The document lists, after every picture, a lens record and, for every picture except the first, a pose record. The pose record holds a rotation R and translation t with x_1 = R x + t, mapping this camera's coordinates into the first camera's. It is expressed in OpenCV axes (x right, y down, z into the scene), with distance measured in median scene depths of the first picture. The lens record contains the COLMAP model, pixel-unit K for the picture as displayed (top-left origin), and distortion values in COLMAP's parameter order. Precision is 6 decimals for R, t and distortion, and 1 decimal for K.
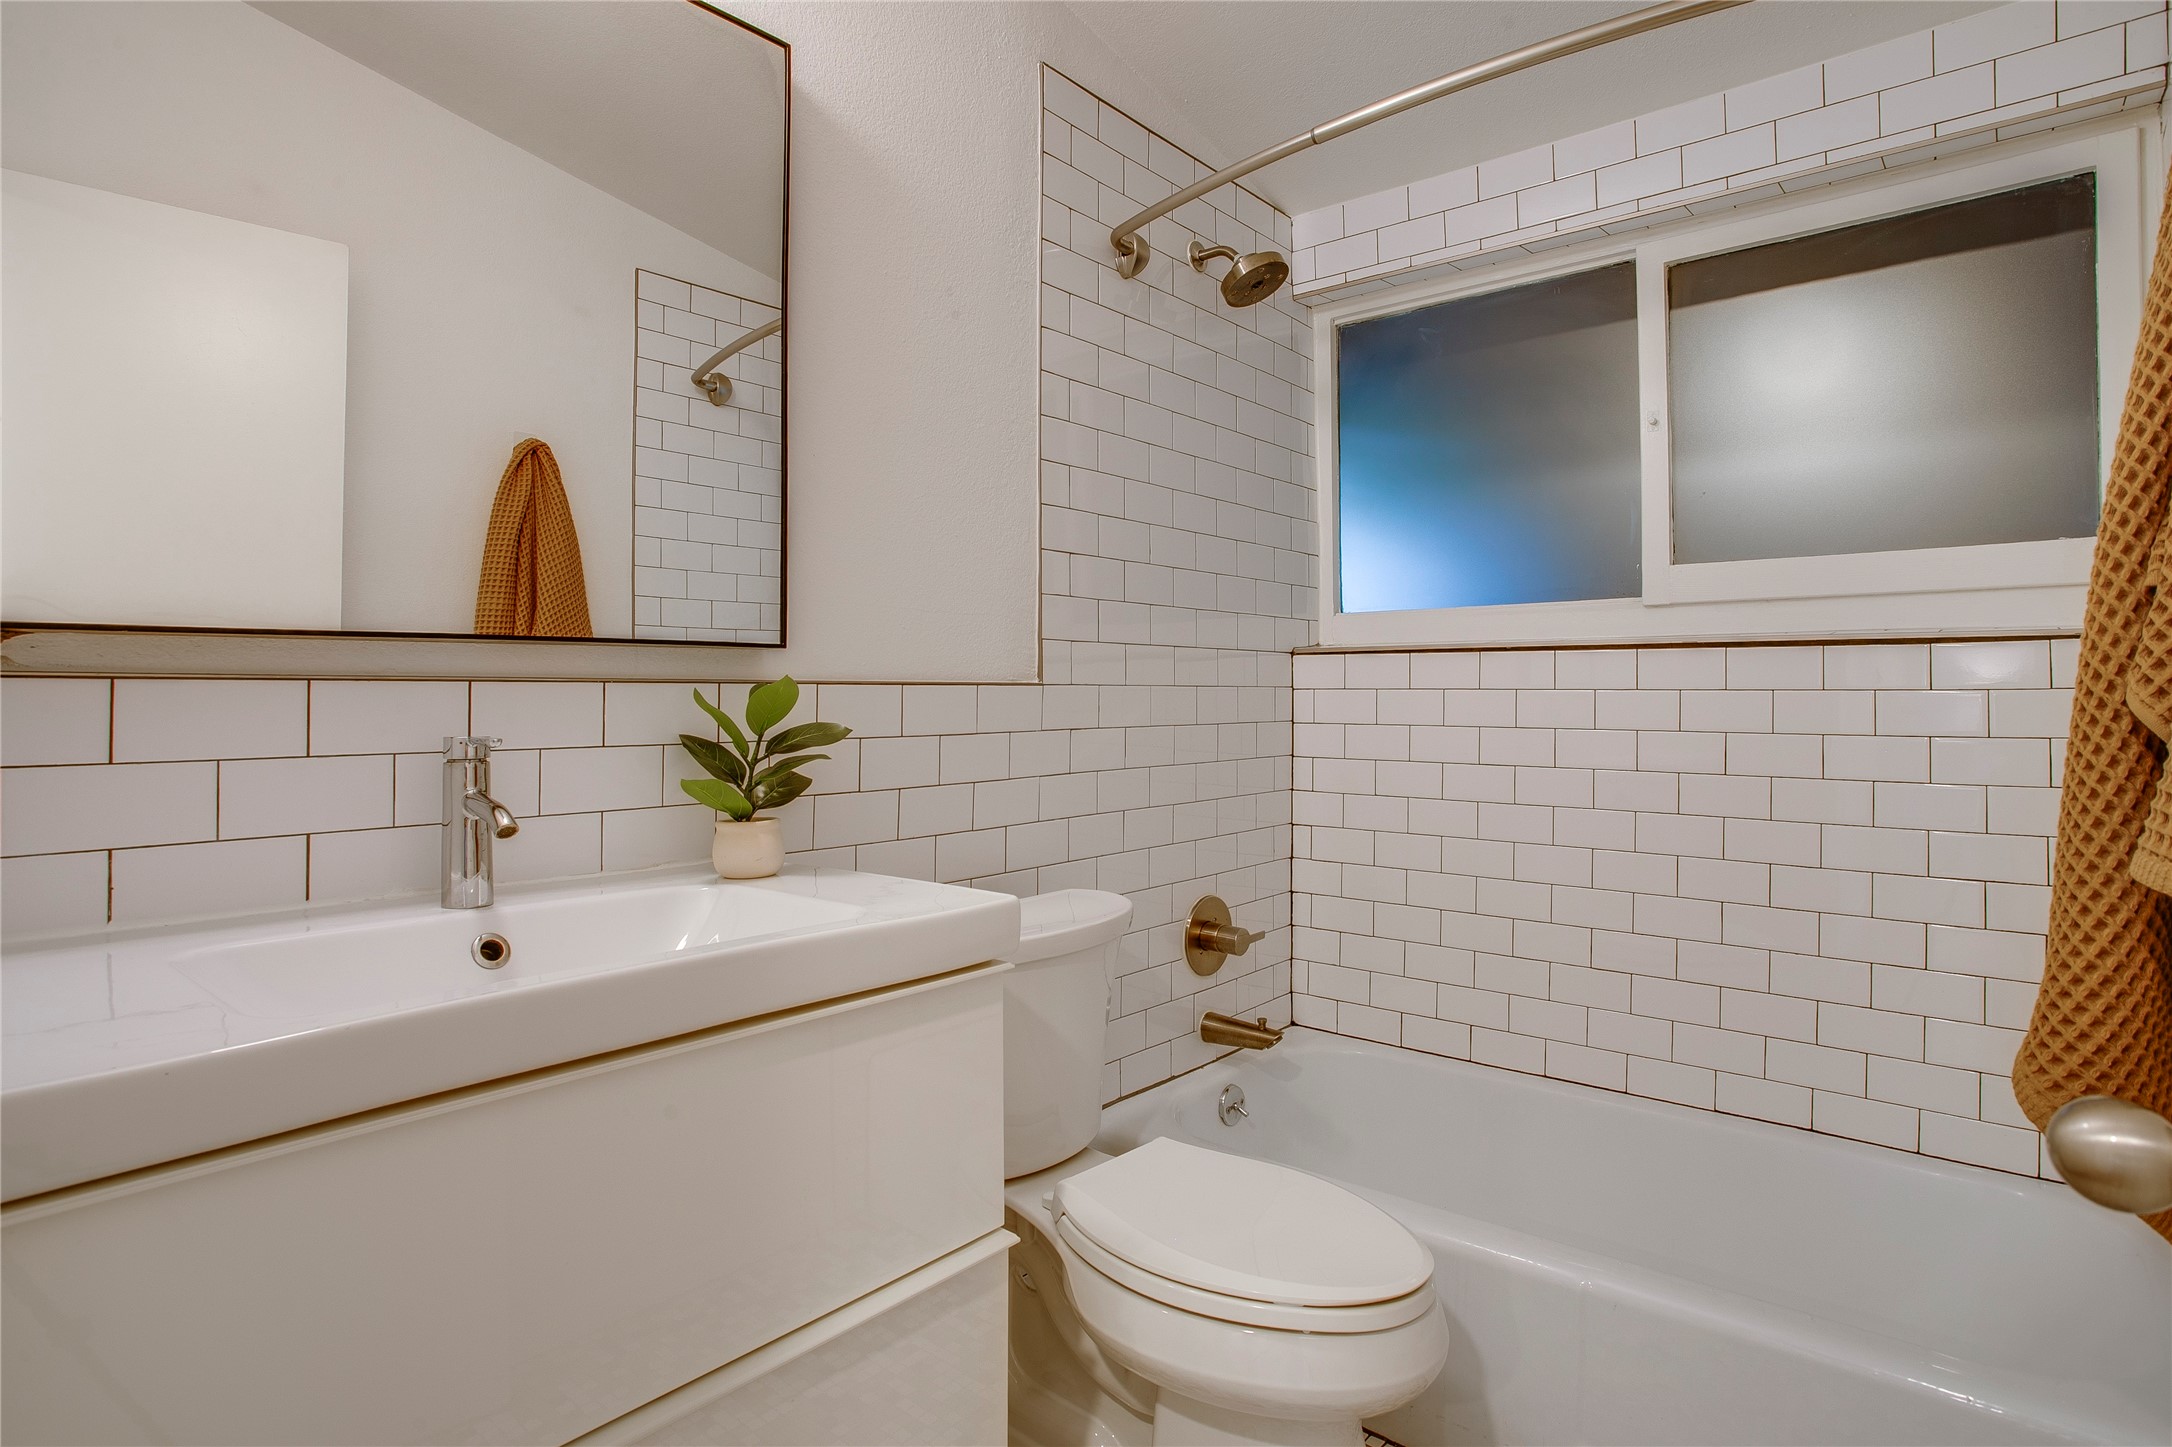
lens RADIAL K [[1085.4, 0, 1093.7], [0, 1085.4, 664.2], [0, 0, 1]] dist [-0.023596, 0.001318]
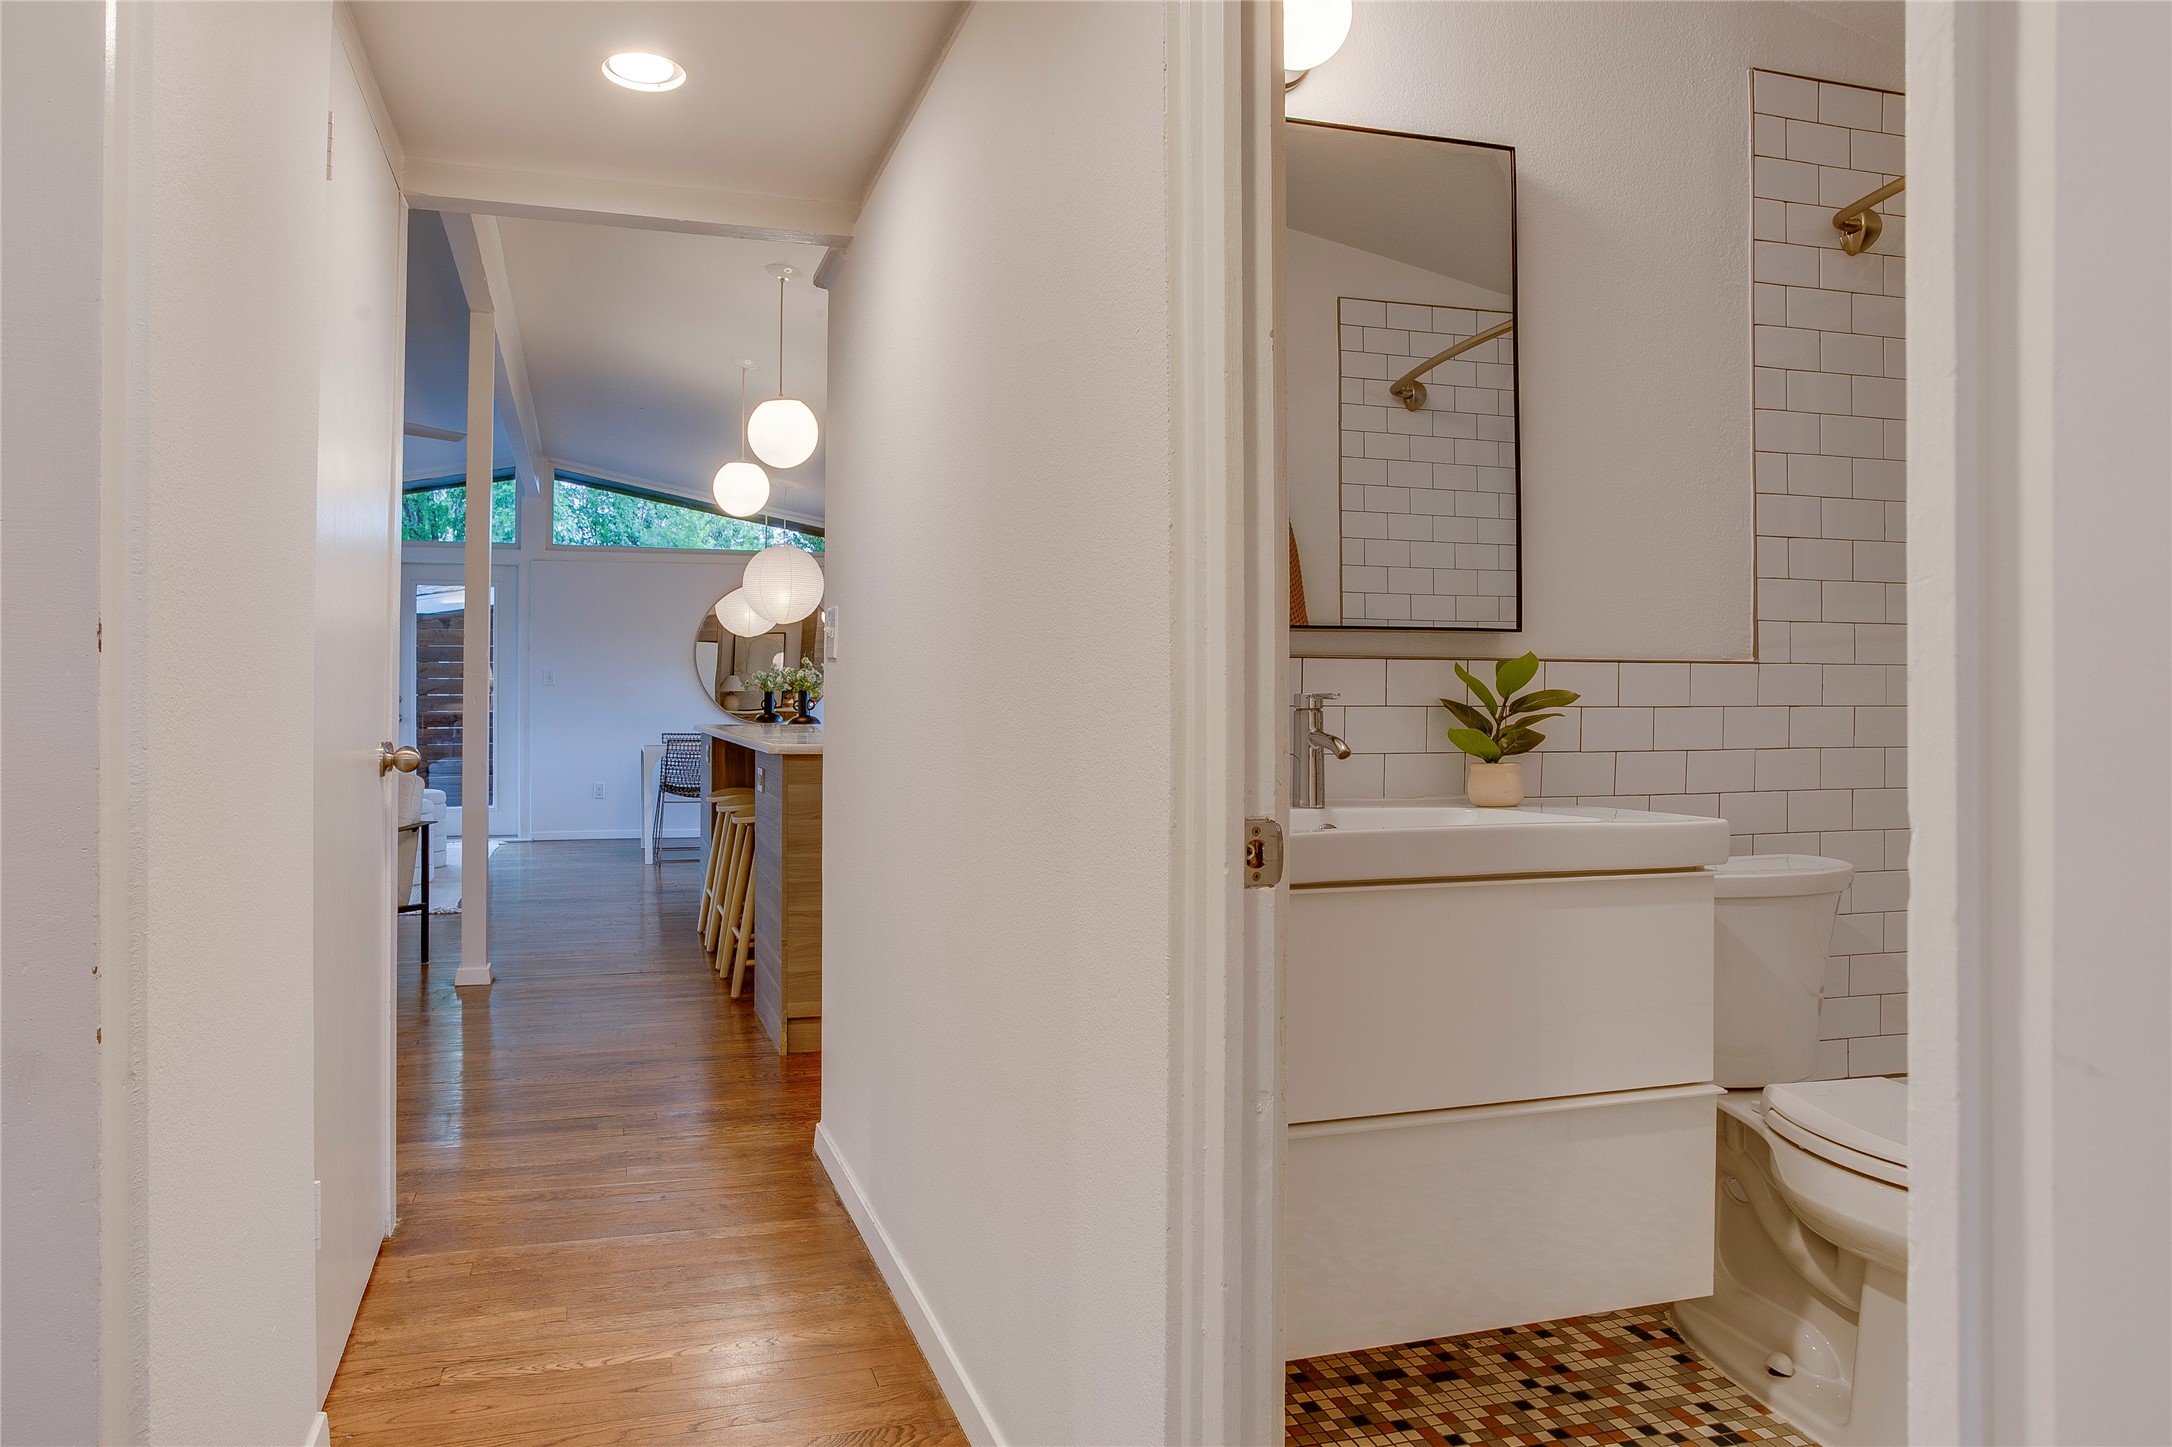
lens RADIAL K [[1085.4, 0, 1093.7], [0, 1085.4, 664.2], [0, 0, 1]] dist [-0.023596, 0.001318]
pose [[0.820562, -0.001373, -0.571556, 0.030357], [0.007177, 0.999943, 0.007902, 0.009182], [0.571512, -0.010587, 0.820525, -0.338272]]
